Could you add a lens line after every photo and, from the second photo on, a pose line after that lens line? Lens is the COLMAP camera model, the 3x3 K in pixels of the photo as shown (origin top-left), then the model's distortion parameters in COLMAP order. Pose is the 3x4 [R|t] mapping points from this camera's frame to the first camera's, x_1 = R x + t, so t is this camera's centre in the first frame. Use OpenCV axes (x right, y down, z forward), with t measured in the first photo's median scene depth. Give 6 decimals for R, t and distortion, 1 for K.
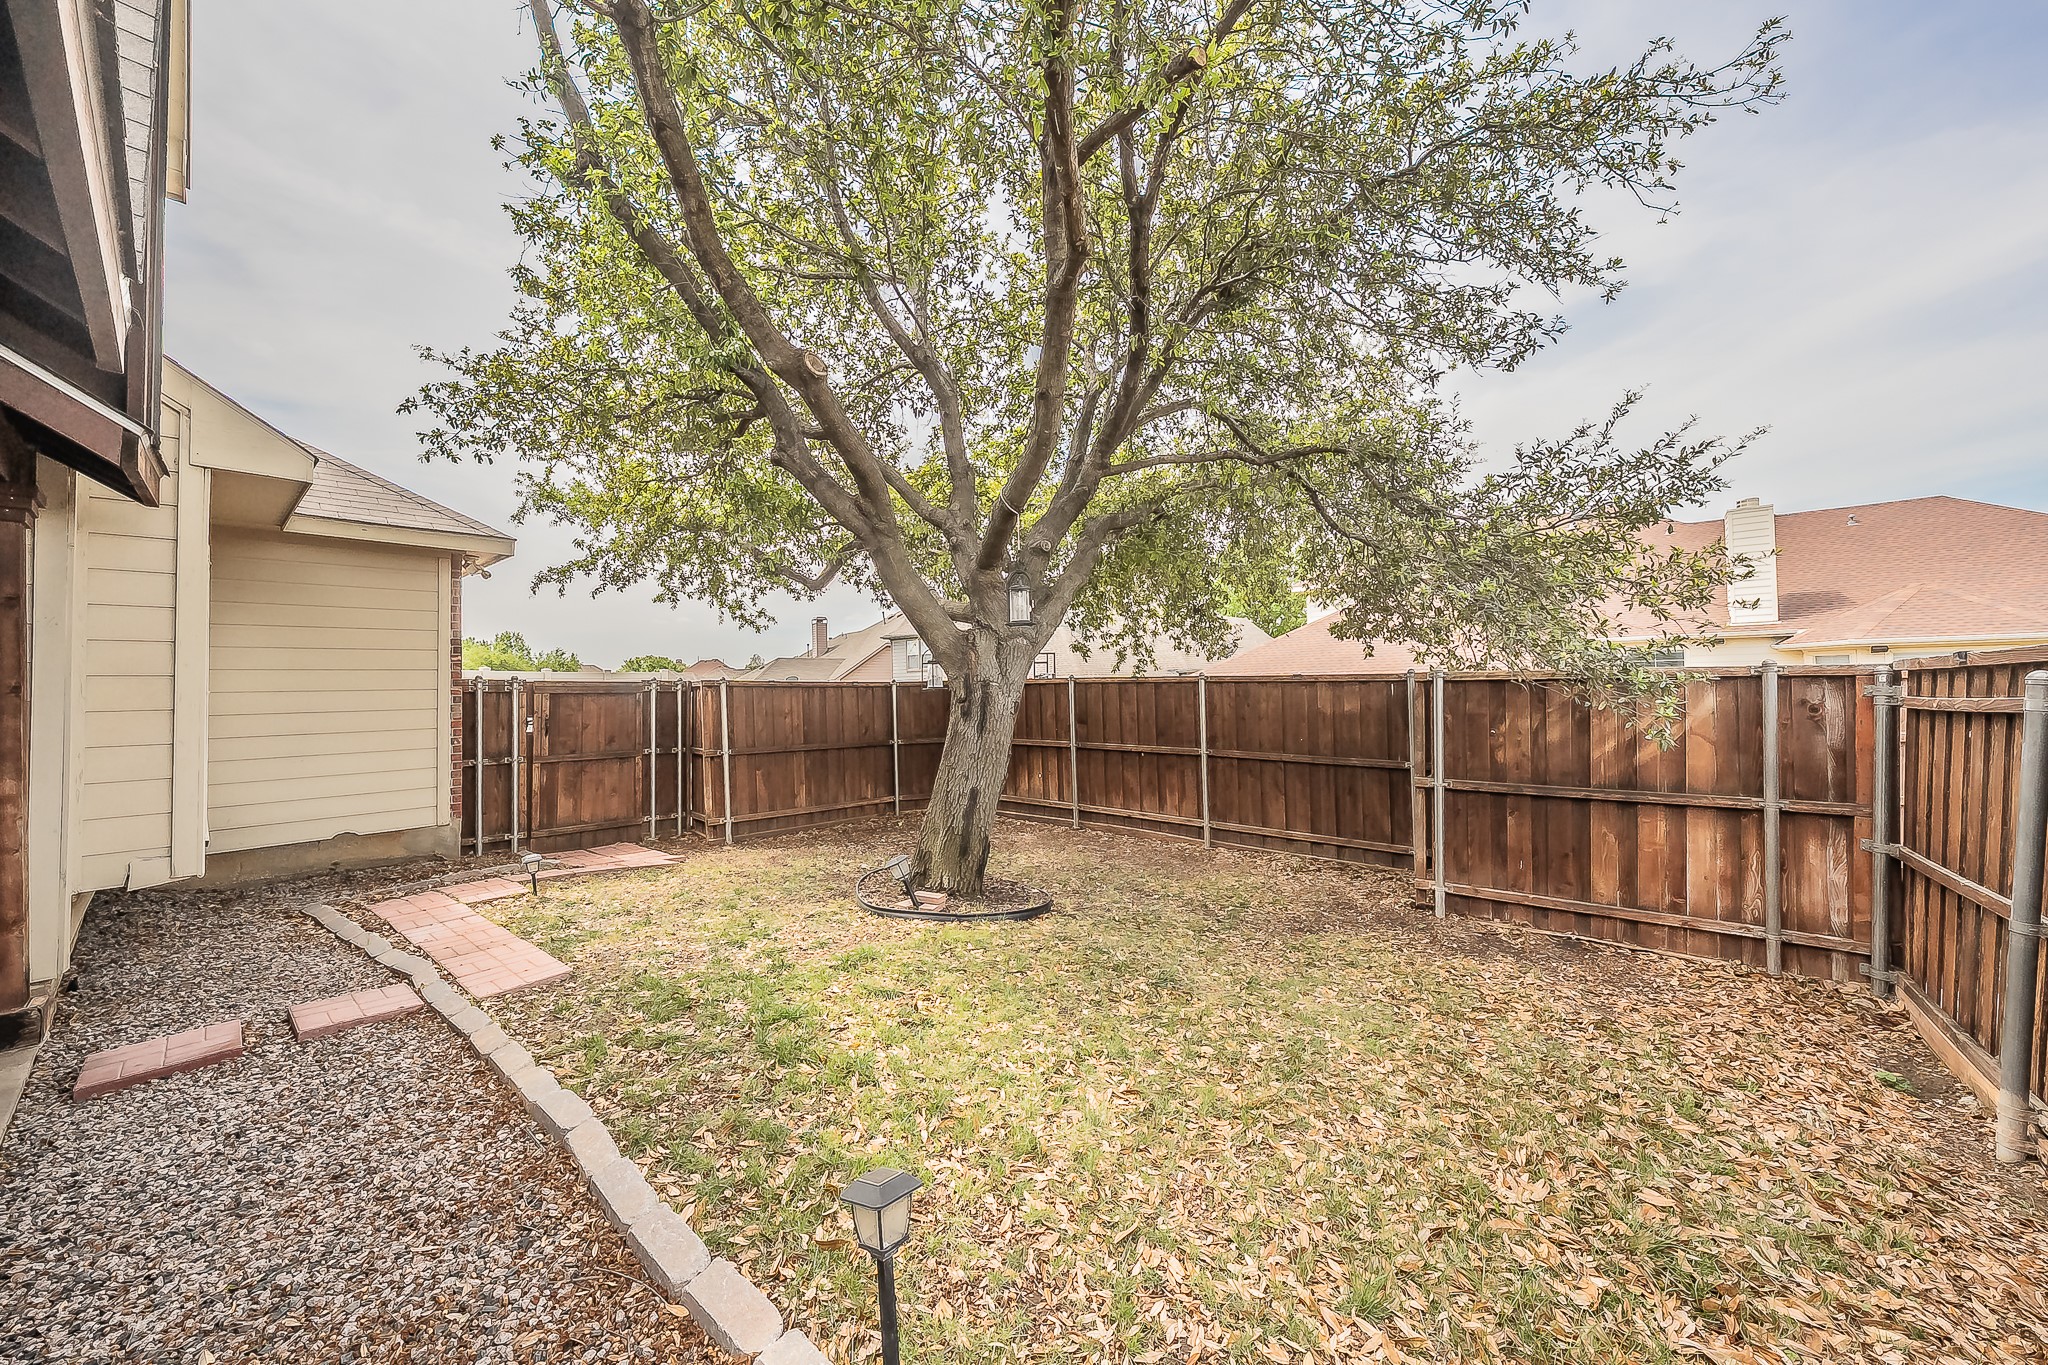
lens RADIAL K [[726.5, 0, 1017.4], [0, 726.5, 686.8], [0, 0, 1]] dist [-0.000588, 0.000113]
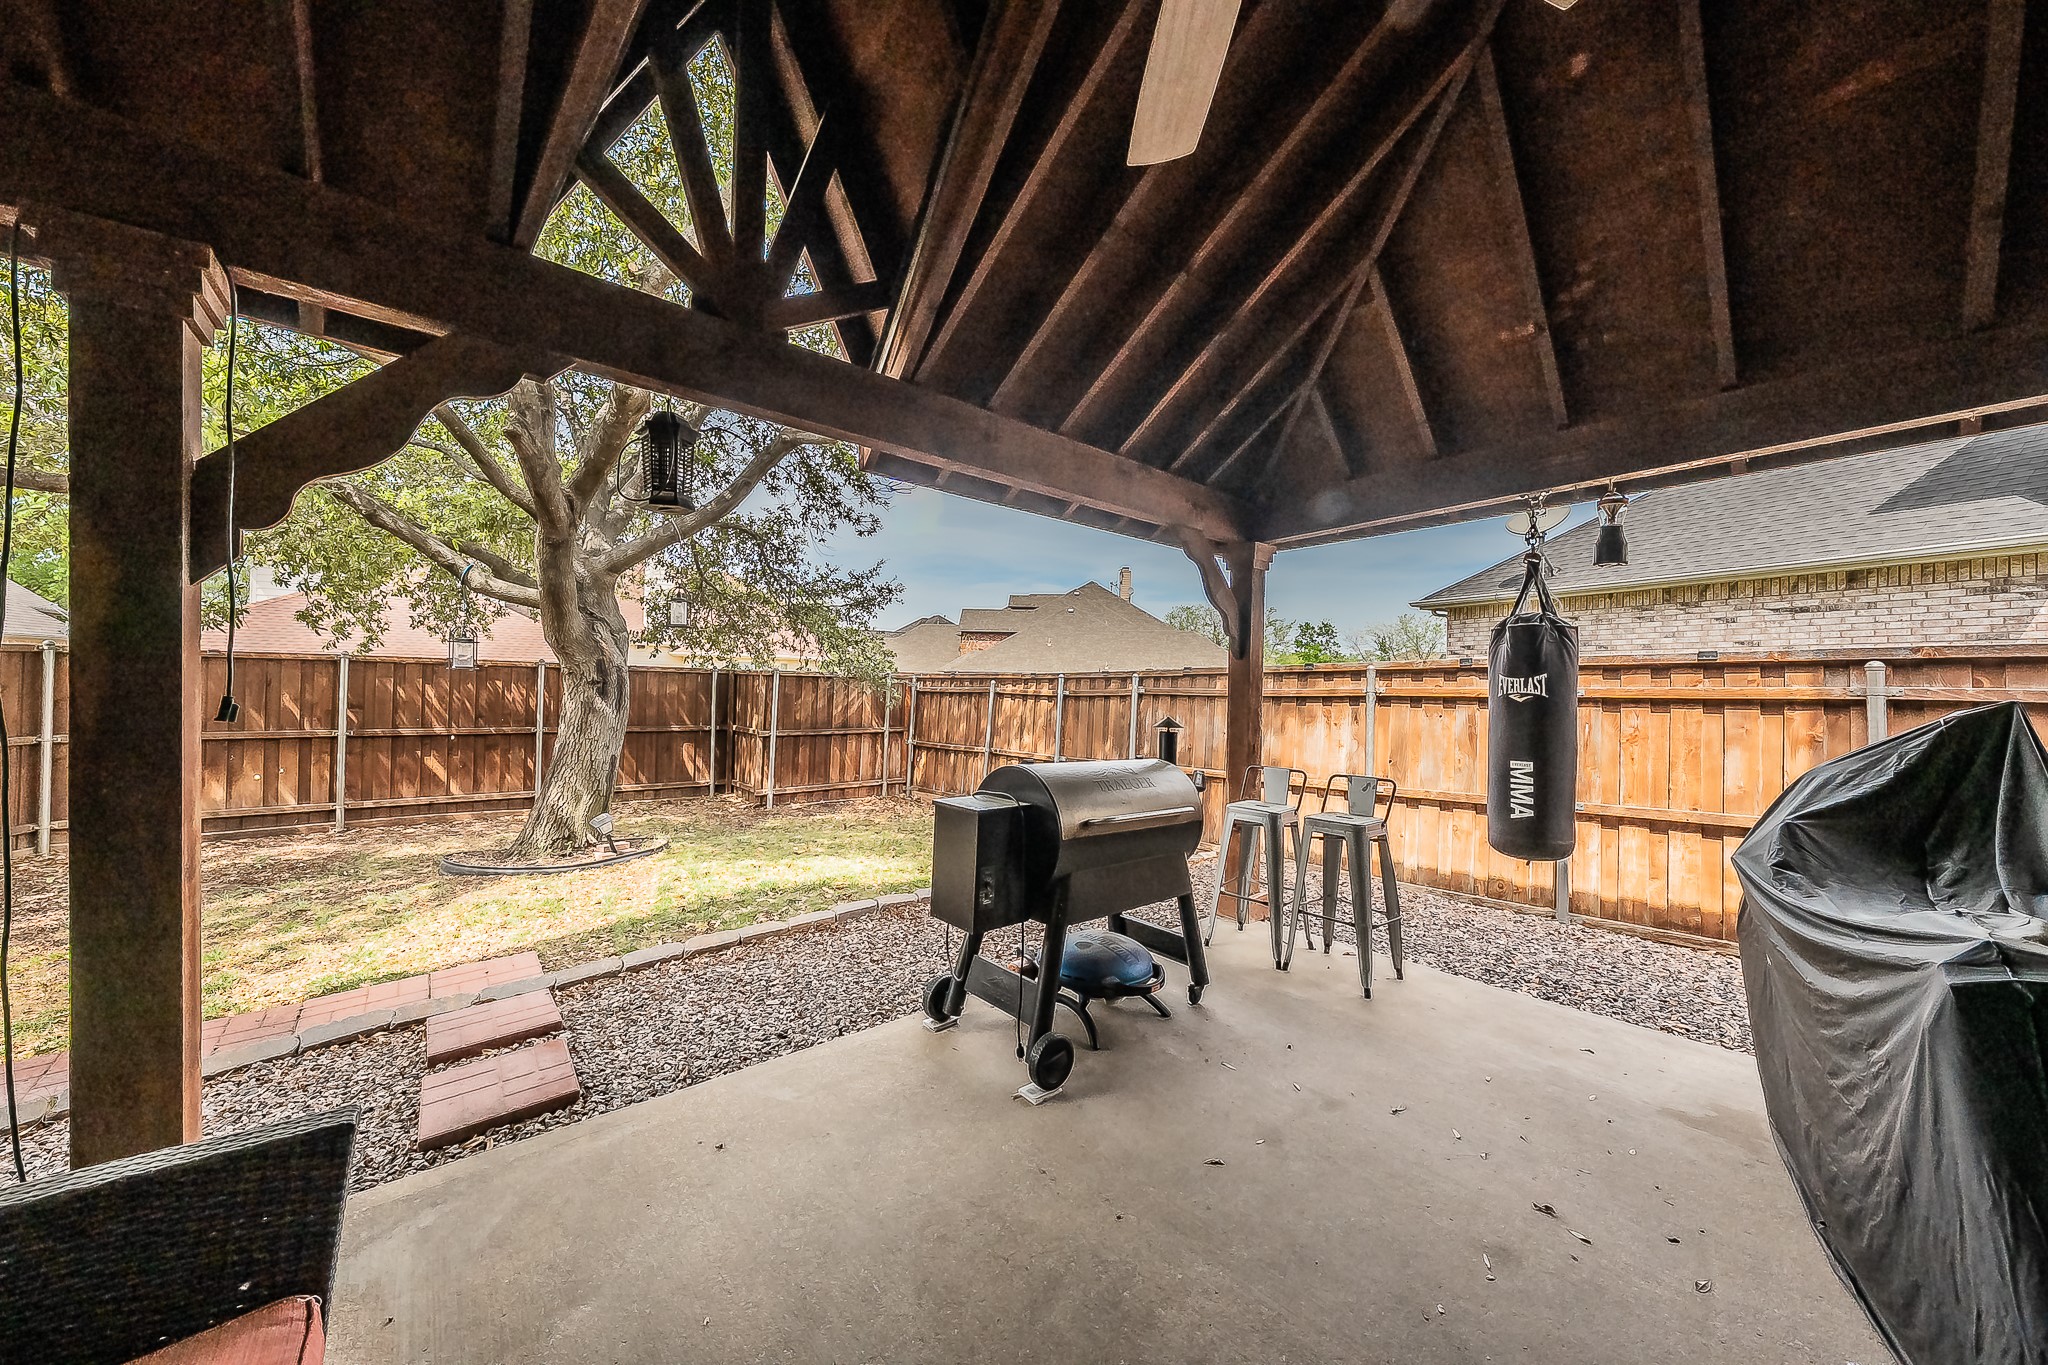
lens RADIAL K [[706.4, 0, 1005.3], [0, 706.4, 690.0], [0, 0, 1]] dist [0.002125, 0.000055]
pose [[0.172898, 0.004846, 0.984928, -1.059559], [-0.027194, 0.999630, -0.000145, 0.013472], [-0.984564, -0.026759, 0.172966, 0.155366]]
